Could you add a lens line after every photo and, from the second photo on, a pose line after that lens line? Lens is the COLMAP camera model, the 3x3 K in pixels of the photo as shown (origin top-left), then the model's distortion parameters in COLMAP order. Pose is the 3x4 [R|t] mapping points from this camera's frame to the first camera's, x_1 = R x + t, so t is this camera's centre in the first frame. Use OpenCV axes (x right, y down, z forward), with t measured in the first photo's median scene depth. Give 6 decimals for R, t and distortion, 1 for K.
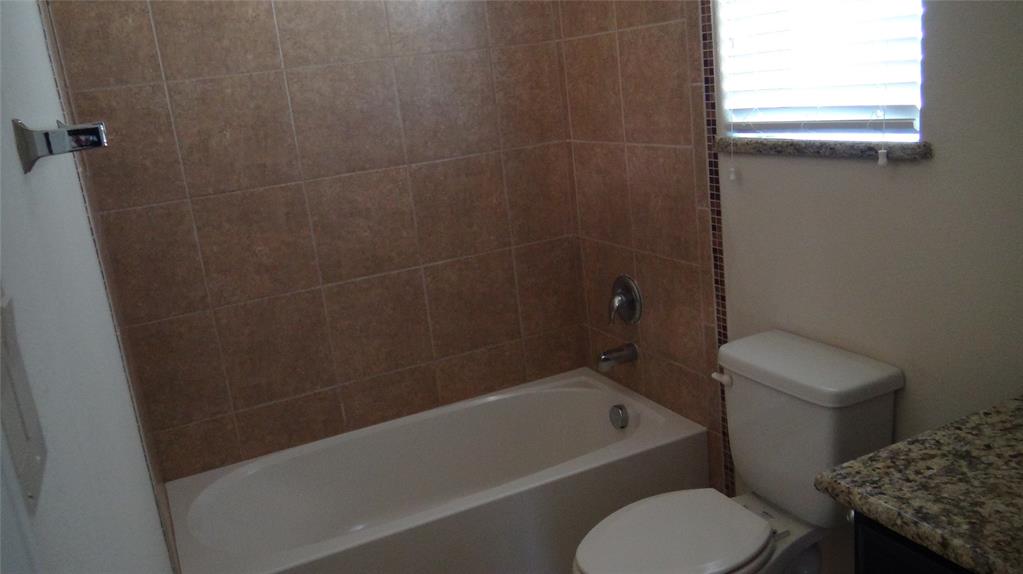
lens RADIAL K [[852.6, 0, 509.1], [0, 852.6, 286.8], [0, 0, 1]] dist [-0.003078, 0.003011]
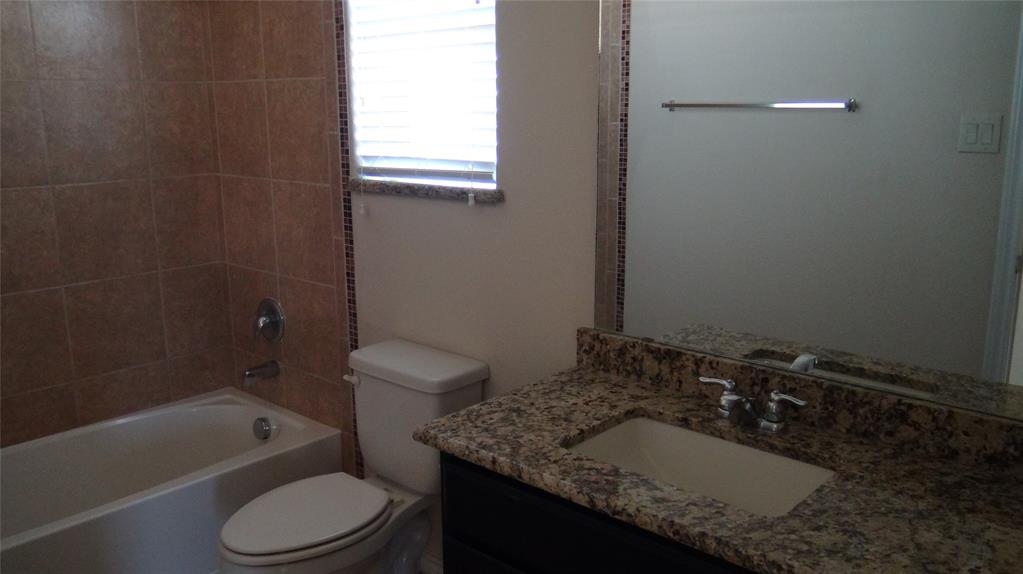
lens RADIAL K [[852.6, 0, 508.9], [0, 852.6, 291.6], [0, 0, 1]] dist [-0.003078, 0.003011]
pose [[0.918526, 0.020529, 0.394827, -0.018220], [0.001092, 0.998515, -0.054459, 0.045033], [-0.395359, 0.050453, 0.917140, -0.162195]]
